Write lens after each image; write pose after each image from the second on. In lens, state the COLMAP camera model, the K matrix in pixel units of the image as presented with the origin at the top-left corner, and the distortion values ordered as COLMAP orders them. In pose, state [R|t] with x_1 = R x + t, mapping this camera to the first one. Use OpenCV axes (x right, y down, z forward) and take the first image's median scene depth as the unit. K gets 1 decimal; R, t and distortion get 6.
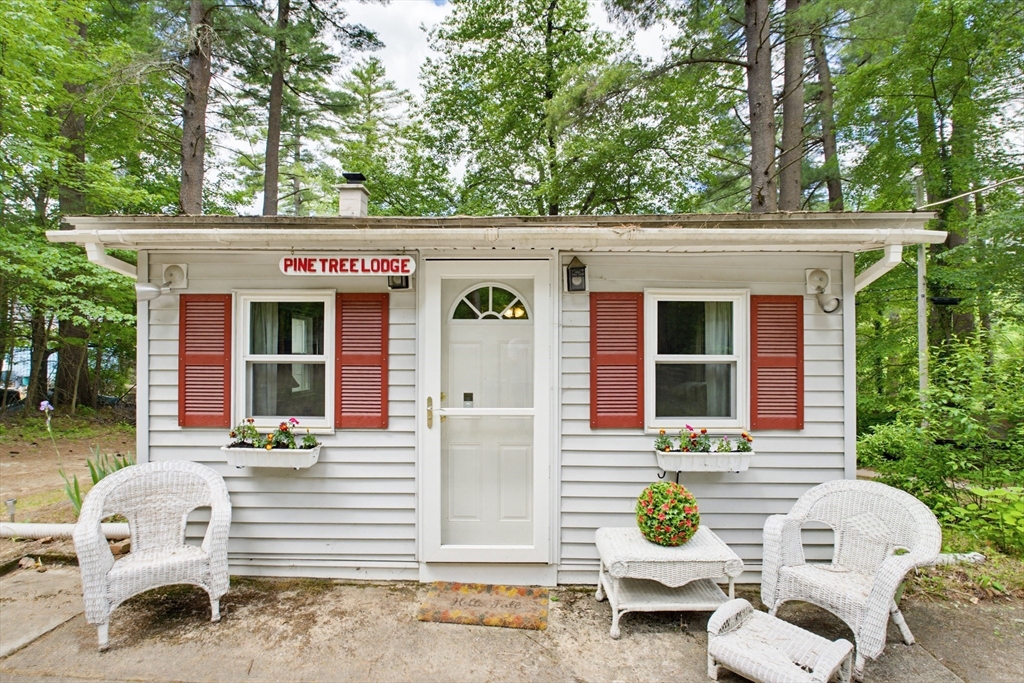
lens RADIAL K [[494.1, 0, 514.6], [0, 494.1, 370.2], [0, 0, 1]] dist [-0.002458, -0.000294]
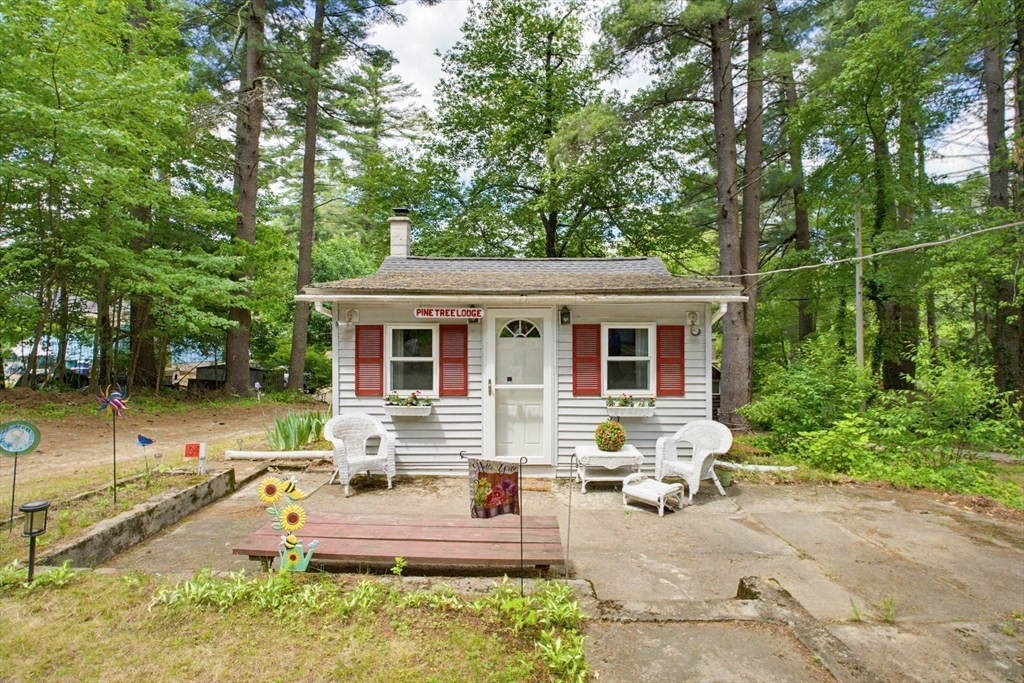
lens RADIAL K [[502.9, 0, 518.2], [0, 502.9, 351.3], [0, 0, 1]] dist [-0.001970, 0.014539]
pose [[0.999948, -0.002855, 0.009769, -0.076744], [0.002821, 0.999990, 0.003477, -0.059743], [-0.009778, -0.003450, 0.999946, -0.936032]]
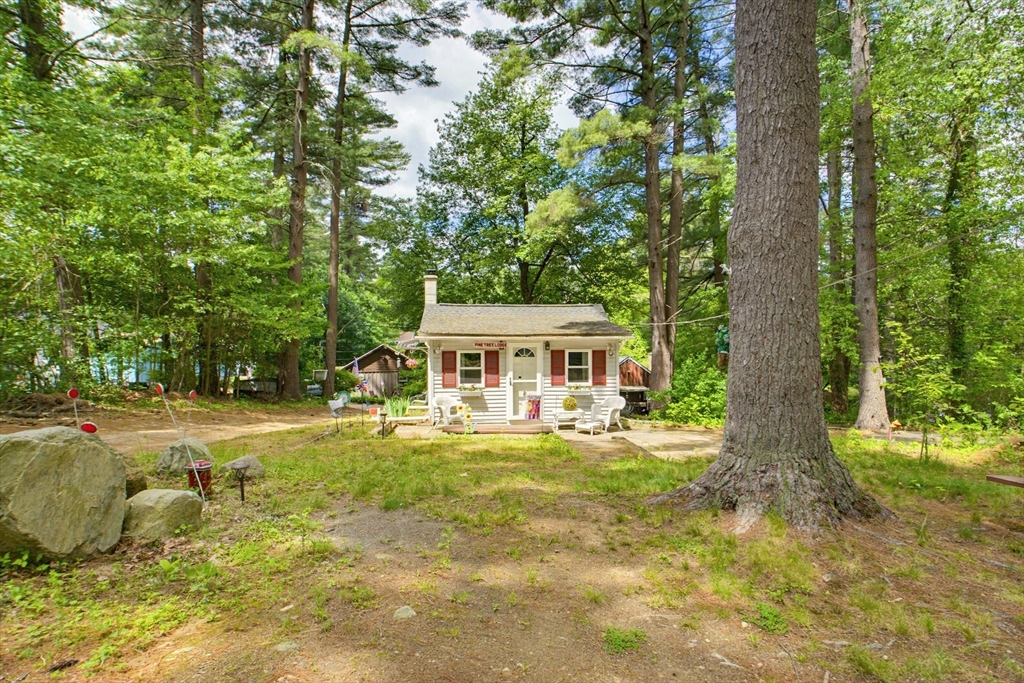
lens RADIAL K [[502.9, 0, 518.2], [0, 502.9, 351.3], [0, 0, 1]] dist [-0.001970, 0.014539]
pose [[0.997186, -0.010423, 0.074237, -0.389907], [0.011616, 0.999810, -0.015654, -0.089033], [-0.074059, 0.016472, 0.997118, -2.867335]]
